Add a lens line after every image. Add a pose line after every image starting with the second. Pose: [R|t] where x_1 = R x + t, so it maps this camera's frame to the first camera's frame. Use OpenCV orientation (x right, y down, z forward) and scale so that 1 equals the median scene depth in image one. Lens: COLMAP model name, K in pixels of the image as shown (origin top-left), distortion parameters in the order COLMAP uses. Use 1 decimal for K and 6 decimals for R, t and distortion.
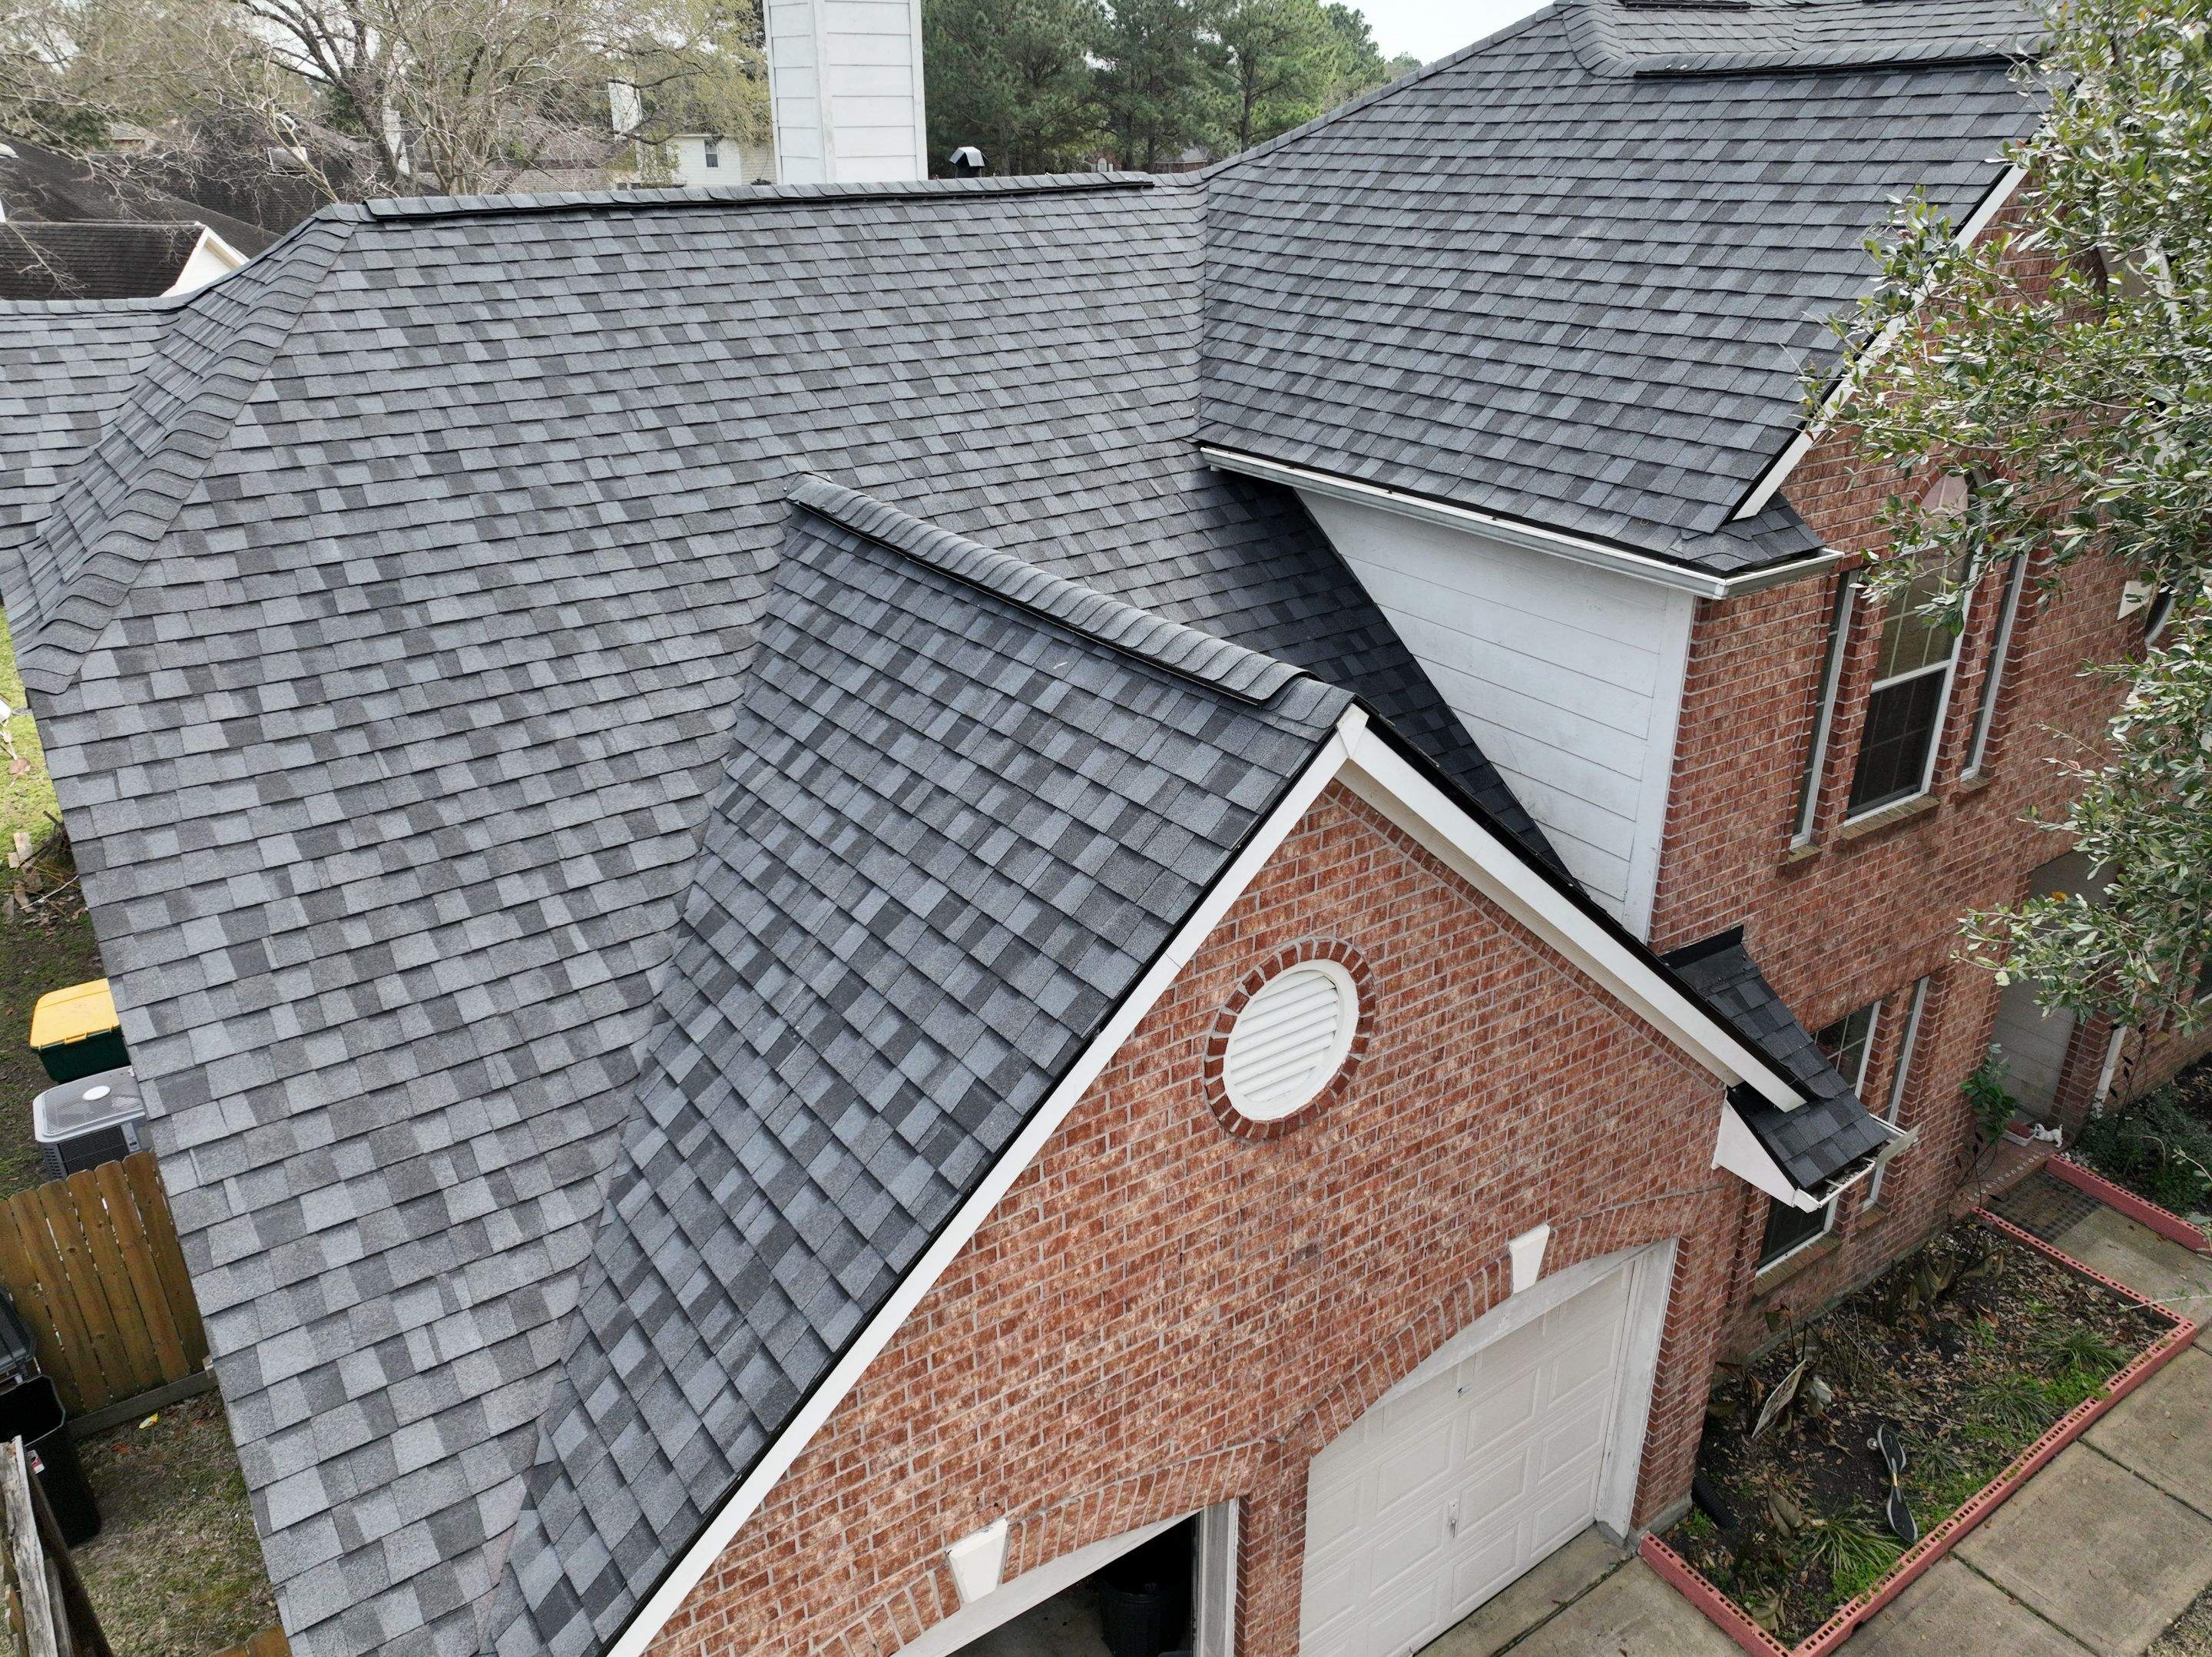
lens RADIAL K [[1592.6, 0, 1126.5], [0, 1592.6, 827.5], [0, 0, 1]] dist [0.003250, -0.005680]
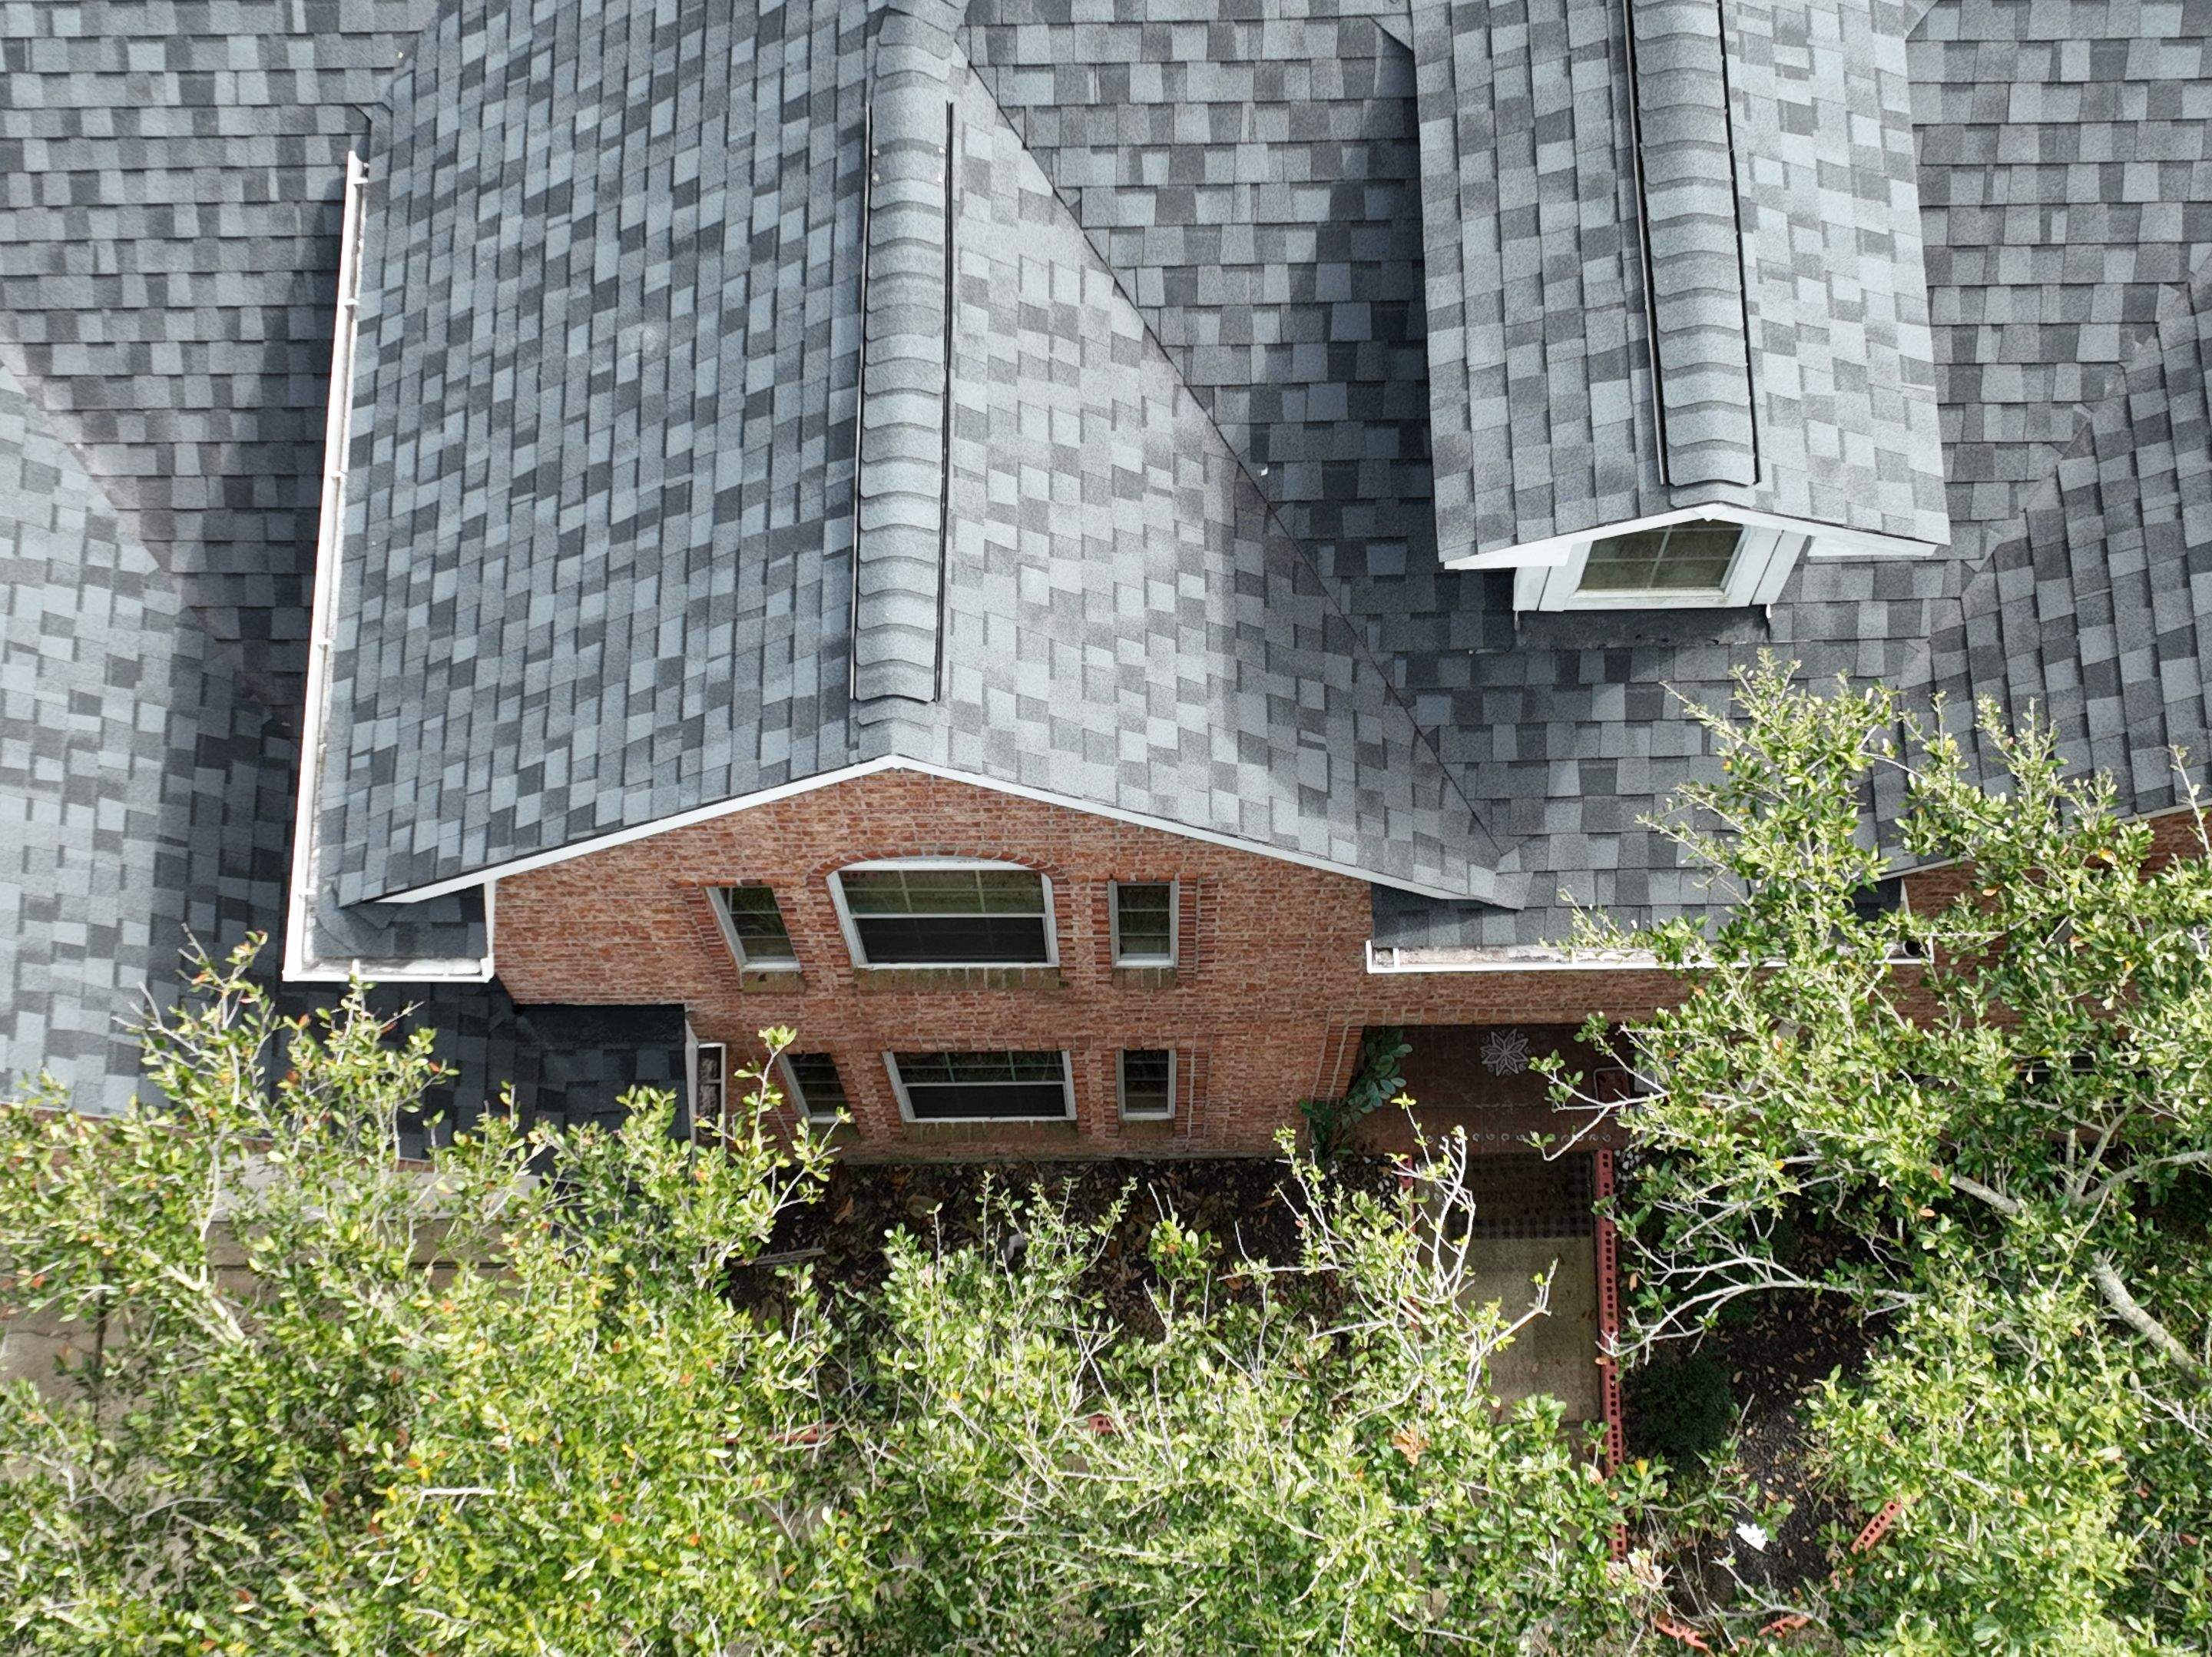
lens RADIAL K [[3569.1, 0, 1154.4], [0, 3569.1, 797.5], [0, 0, 1]] dist [0.009620, 0.000000]
pose [[0.829393, 0.532854, -0.167849, 1.022615], [-0.233548, 0.603640, 0.762282, -1.817814], [0.507505, -0.593031, 0.625102, -0.007504]]
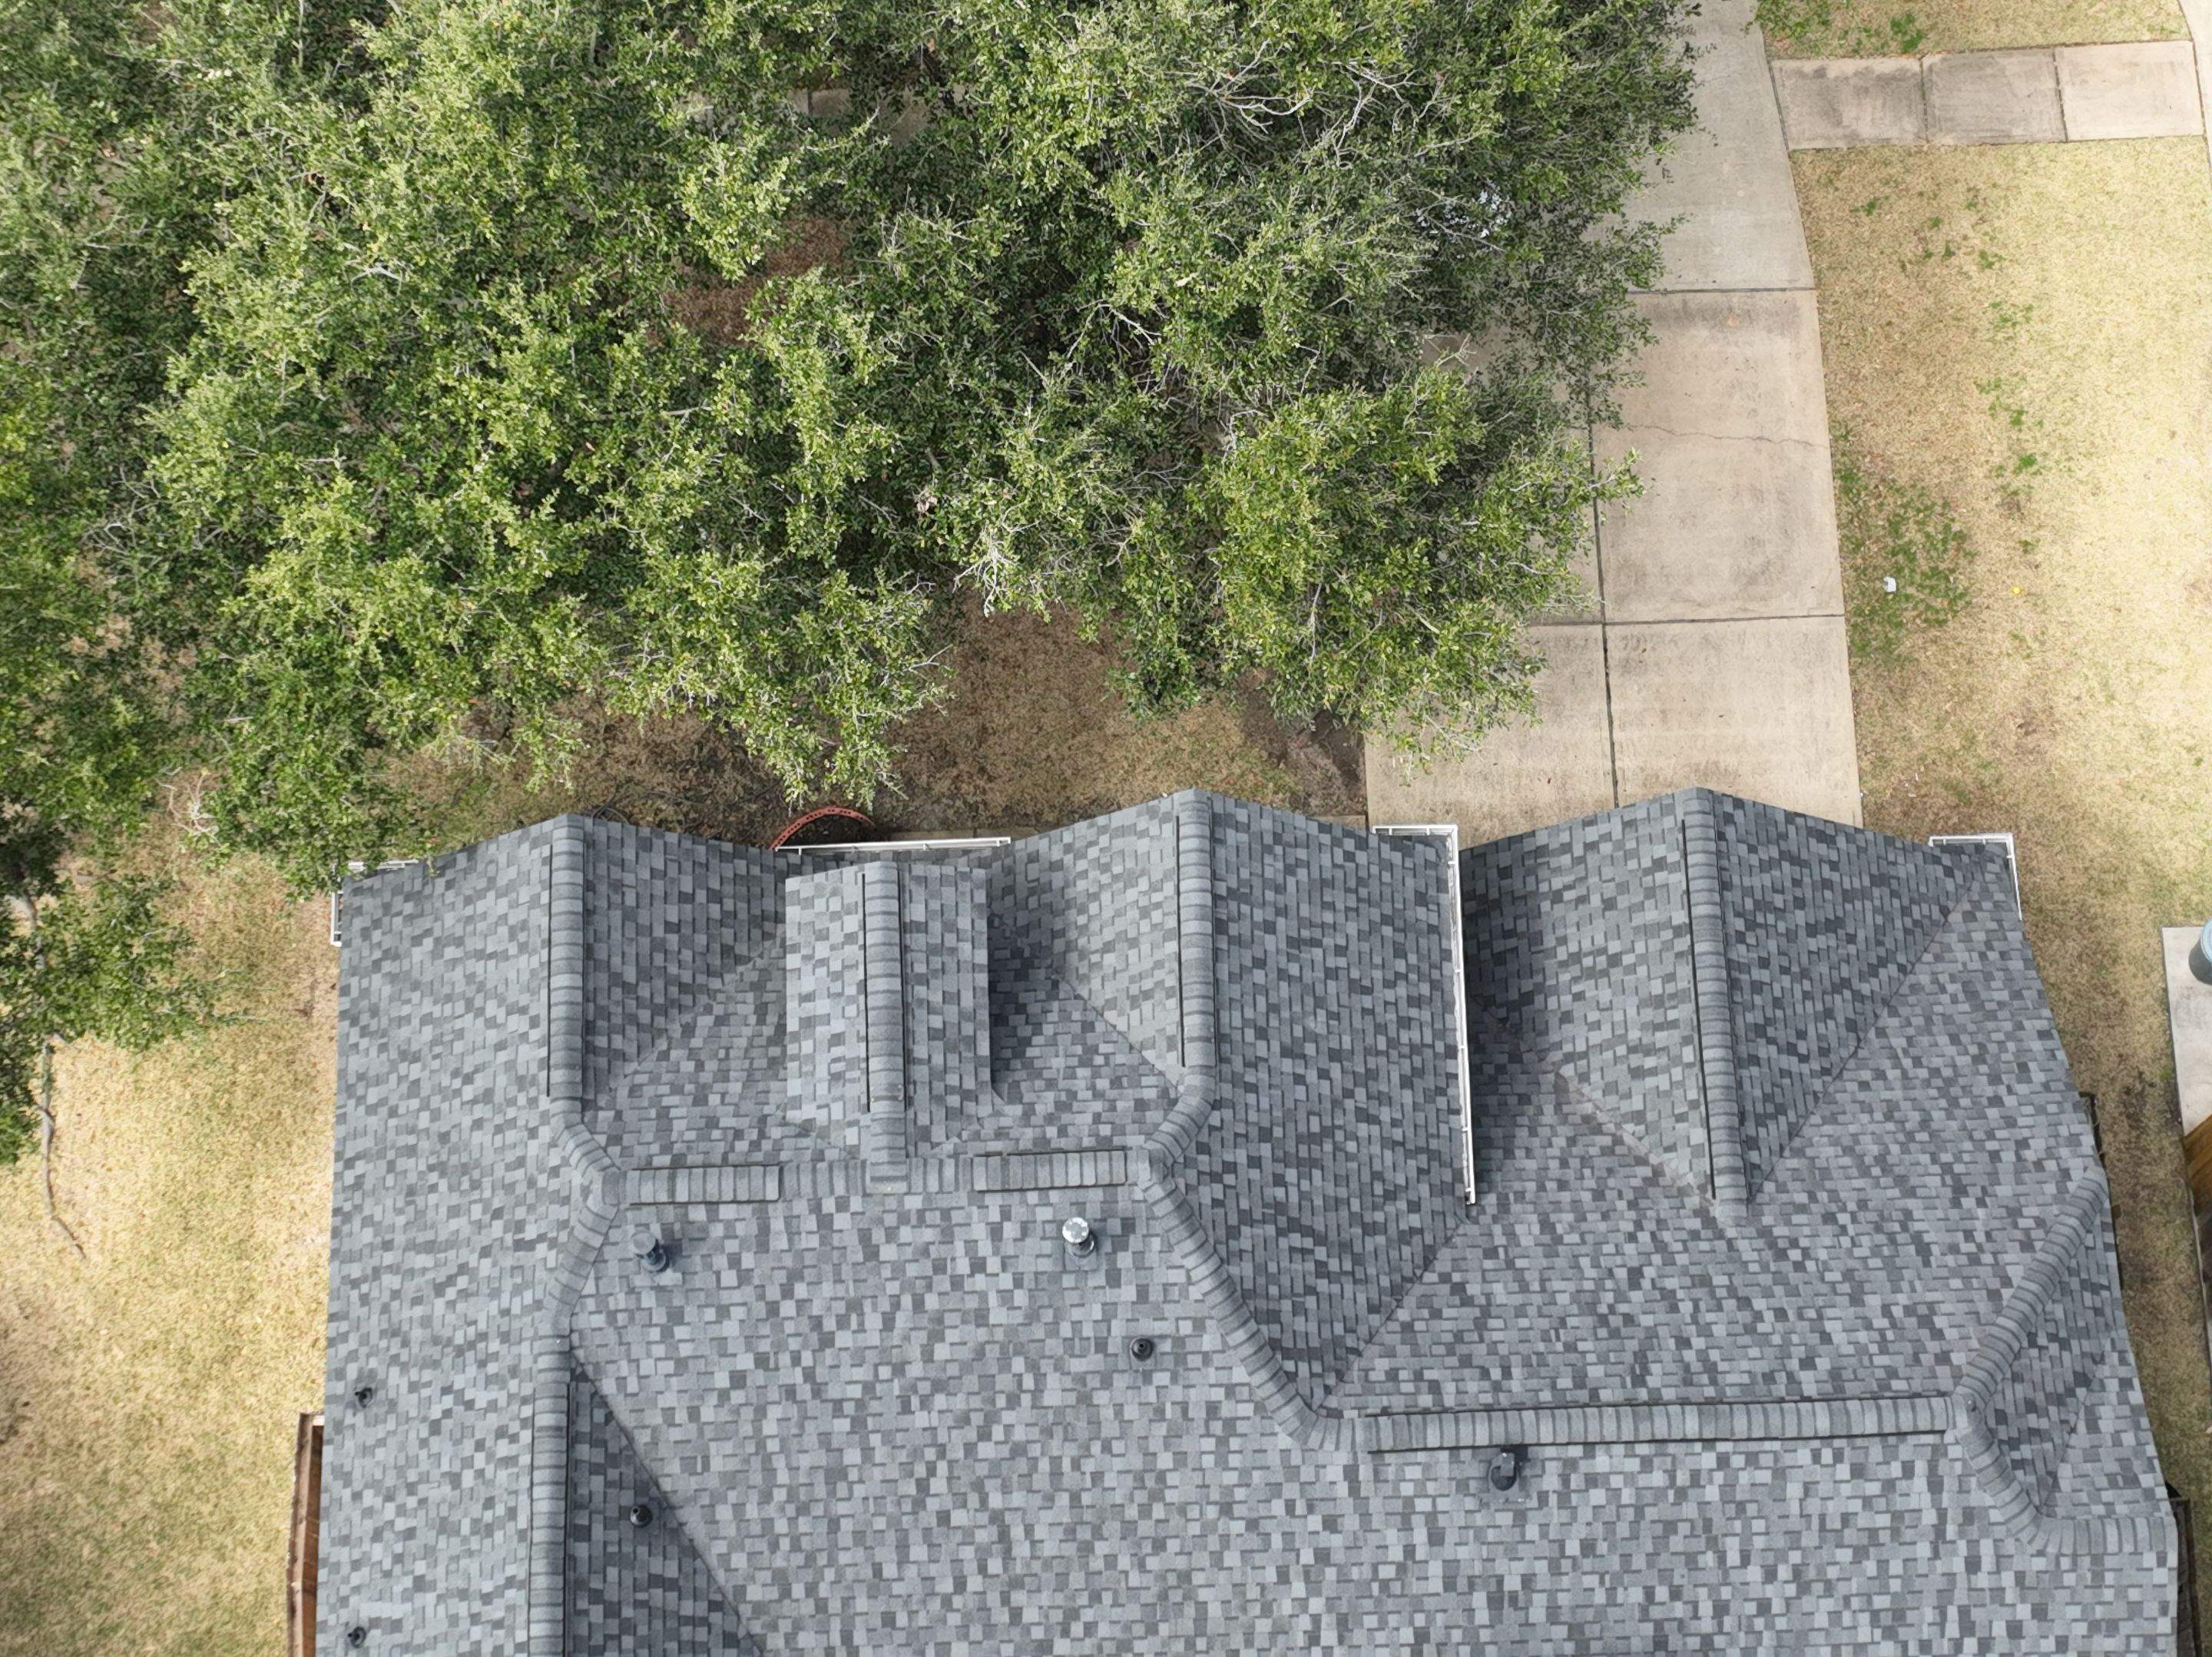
lens RADIAL K [[3725.1, 0, 1158.8], [0, 3725.1, 821.5], [0, 0, 1]] dist [0.006818, 0.000000]
pose [[-0.841055, -0.513223, 0.170961, -0.167579], [0.230451, -0.054009, 0.971584, -5.080298], [-0.489406, 0.856554, 0.163697, 0.296020]]
